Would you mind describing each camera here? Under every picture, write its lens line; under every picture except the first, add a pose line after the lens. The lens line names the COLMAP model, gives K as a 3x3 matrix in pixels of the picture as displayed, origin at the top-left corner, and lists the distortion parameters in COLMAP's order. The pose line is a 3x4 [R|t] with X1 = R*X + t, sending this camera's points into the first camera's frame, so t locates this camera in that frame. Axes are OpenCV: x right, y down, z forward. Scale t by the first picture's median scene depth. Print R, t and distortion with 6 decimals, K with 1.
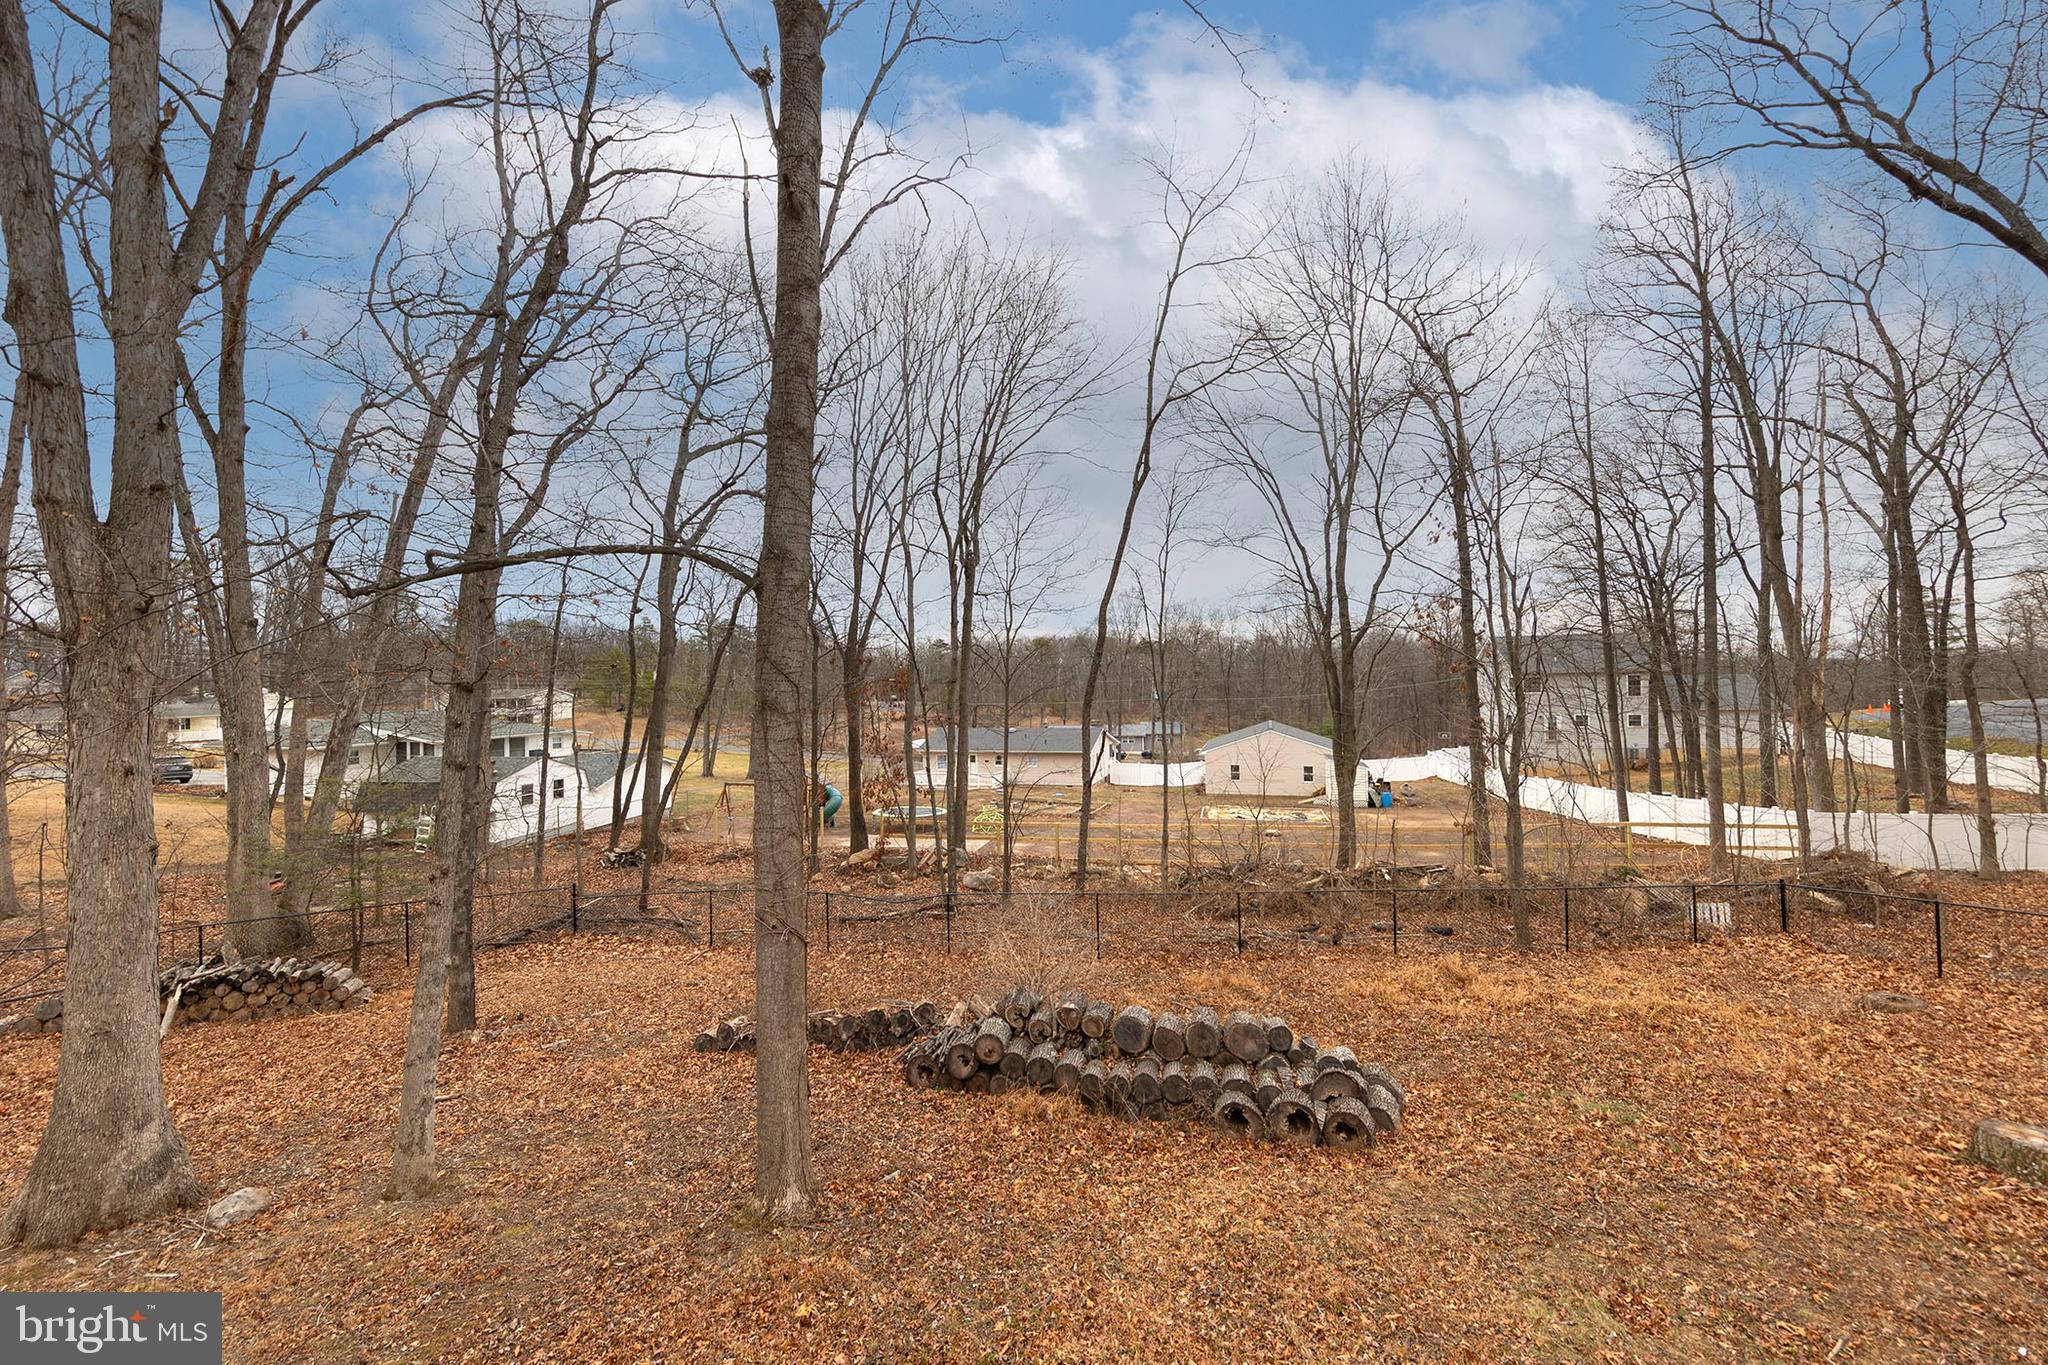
lens RADIAL K [[778.6, 0, 1024.0], [0, 778.6, 682.5], [0, 0, 1]] dist [0.012200, -0.000072]
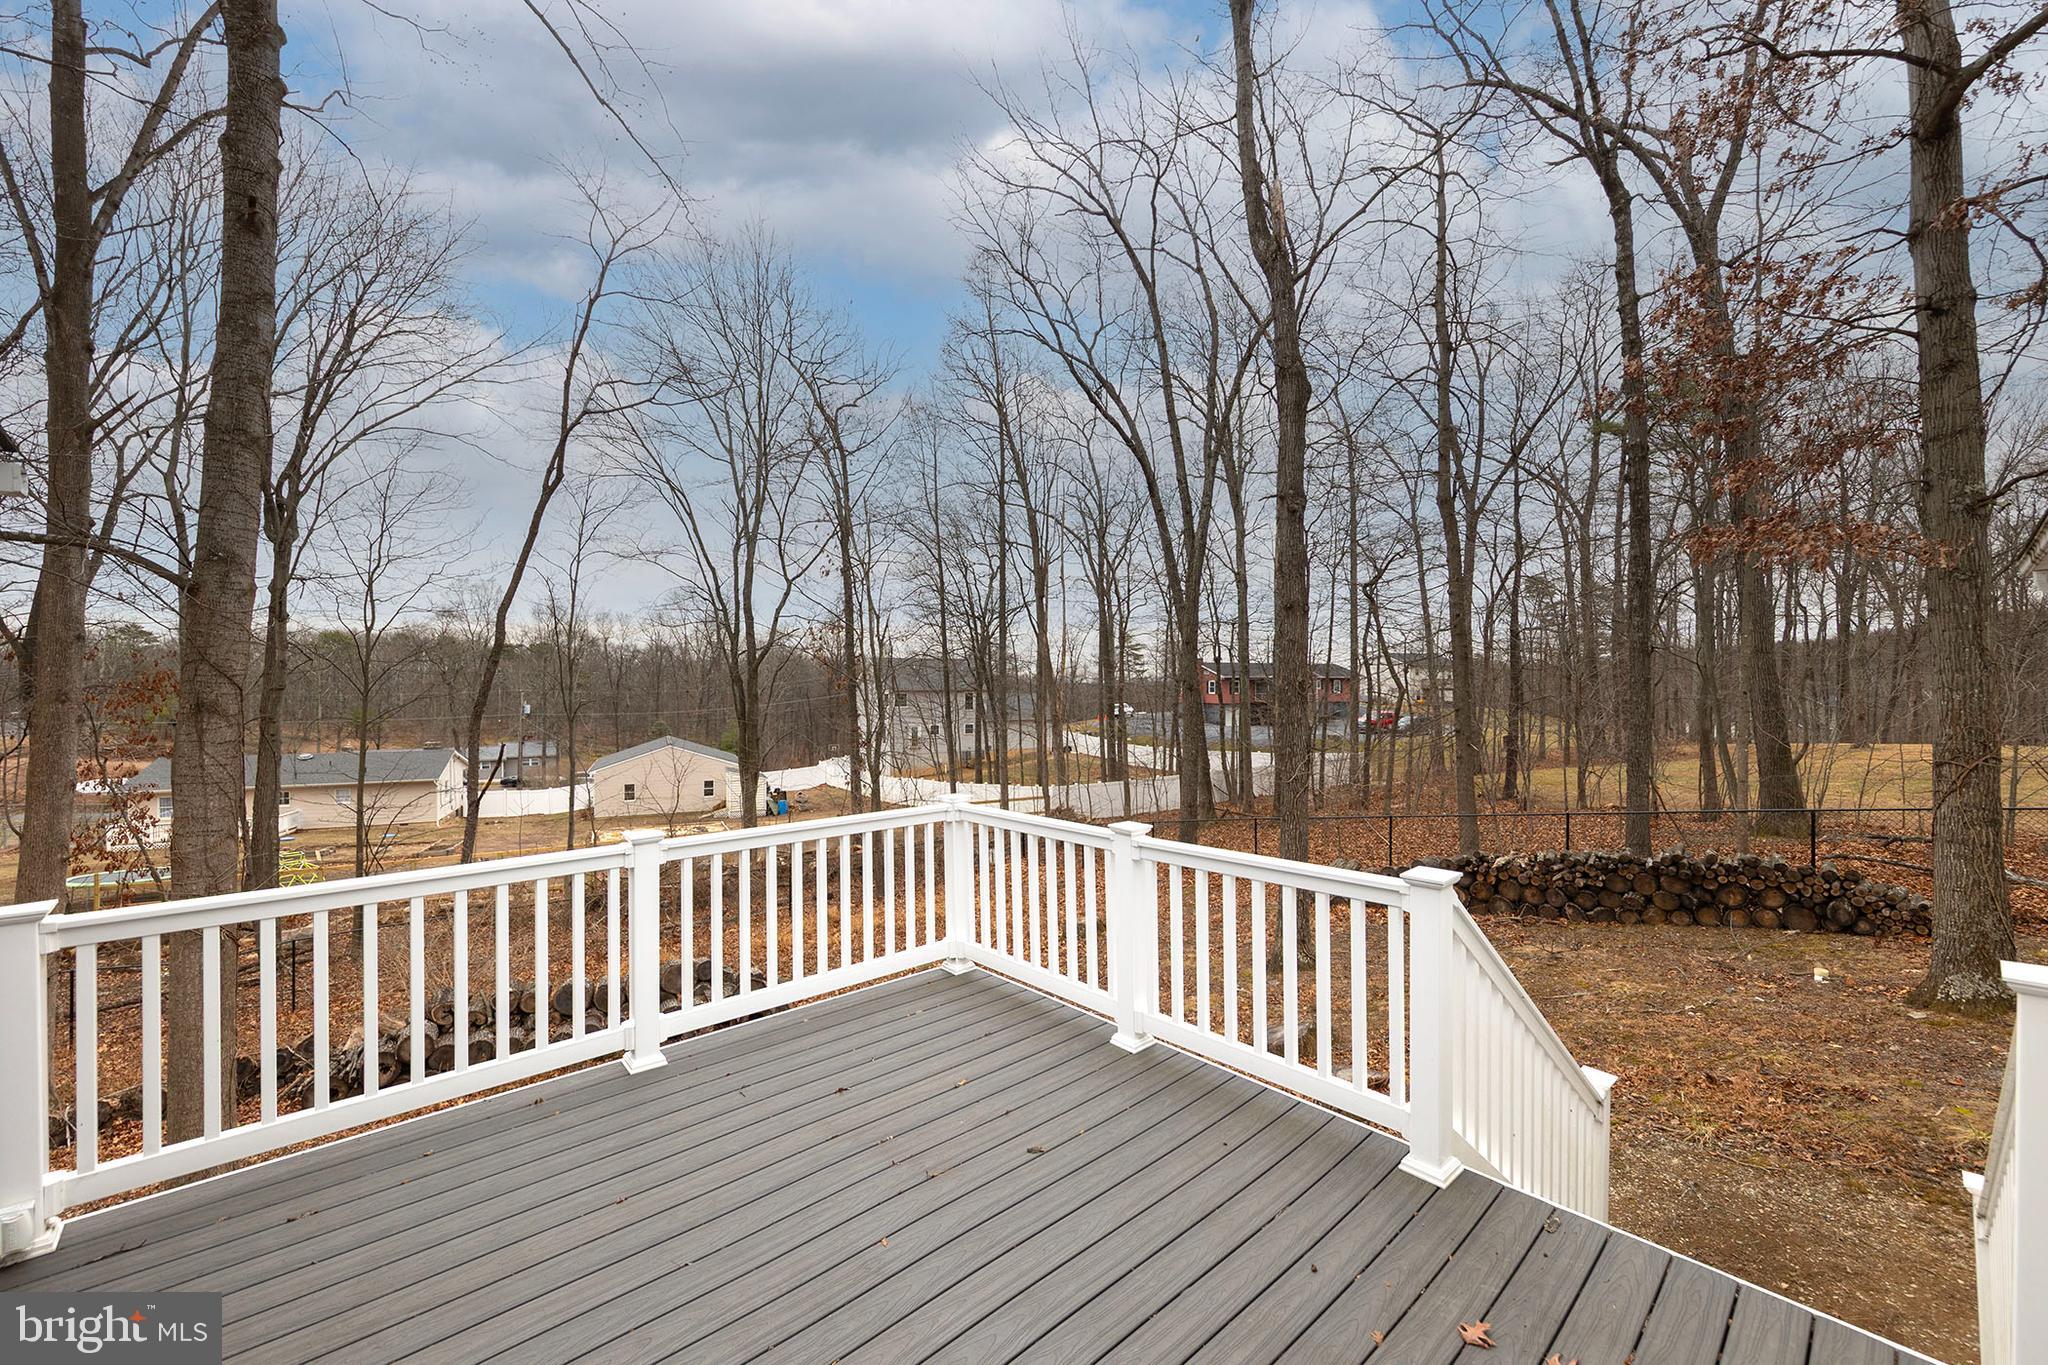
lens RADIAL K [[825.4, 0, 1020.7], [0, 825.4, 685.0], [0, 0, 1]] dist [0.001759, 0.000208]
pose [[0.755378, 0.020111, 0.654981, -0.058360], [-0.010587, 0.999773, -0.018488, 0.002219], [-0.655204, 0.007032, 0.755419, -0.119464]]
